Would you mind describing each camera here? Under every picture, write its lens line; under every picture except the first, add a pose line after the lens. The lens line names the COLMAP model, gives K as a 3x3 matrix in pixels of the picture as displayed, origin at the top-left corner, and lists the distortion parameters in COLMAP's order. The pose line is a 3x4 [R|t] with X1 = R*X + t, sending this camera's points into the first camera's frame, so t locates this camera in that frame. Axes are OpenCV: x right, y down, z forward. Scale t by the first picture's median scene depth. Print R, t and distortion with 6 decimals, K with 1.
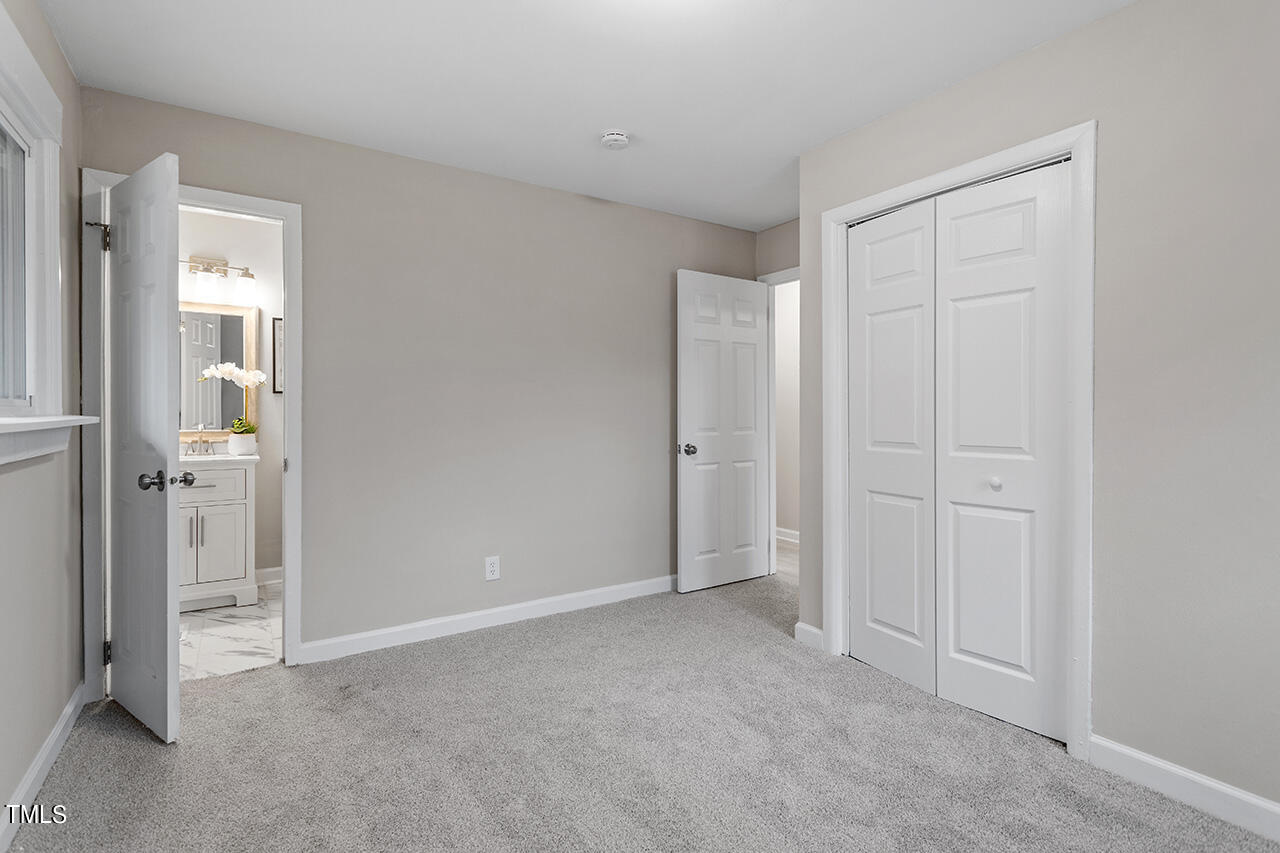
lens RADIAL K [[598.6, 0, 639.1], [0, 598.6, 410.8], [0, 0, 1]] dist [0.004996, 0.000860]
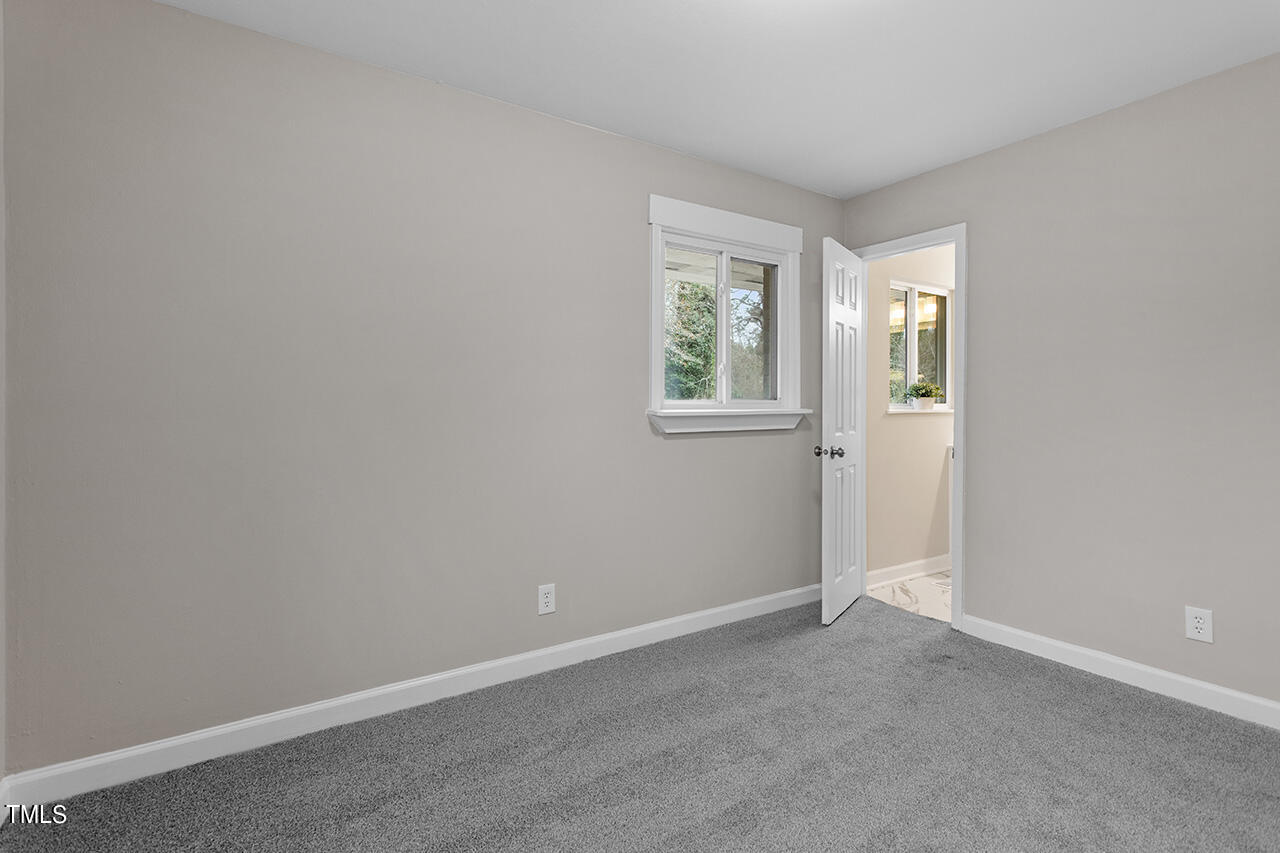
lens RADIAL K [[598.6, 0, 639.1], [0, 598.6, 410.8], [0, 0, 1]] dist [0.004996, 0.000860]
pose [[0.036425, 0.010489, -0.999281, 0.361343], [0.003555, 0.999937, 0.010625, -0.002487], [0.999330, -0.003940, 0.036385, 0.245377]]
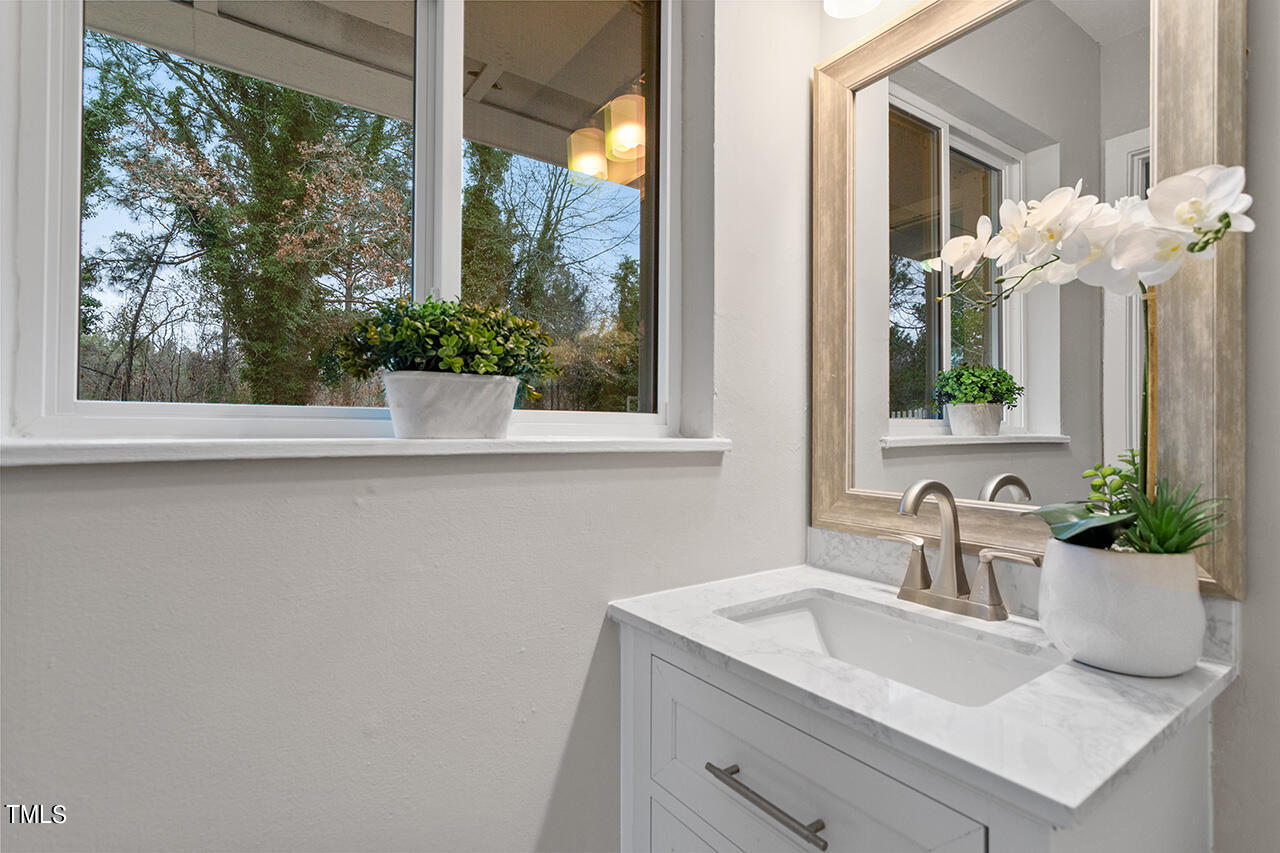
lens RADIAL K [[613.6, 0, 625.2], [0, 613.6, 432.3], [0, 0, 1]] dist [0.004538, 0.001063]
pose [[0.031479, 0.004509, -0.999494, -0.484504], [-0.010415, 0.999937, 0.004183, 0.005103], [0.999450, 0.010278, 0.031524, 0.860372]]
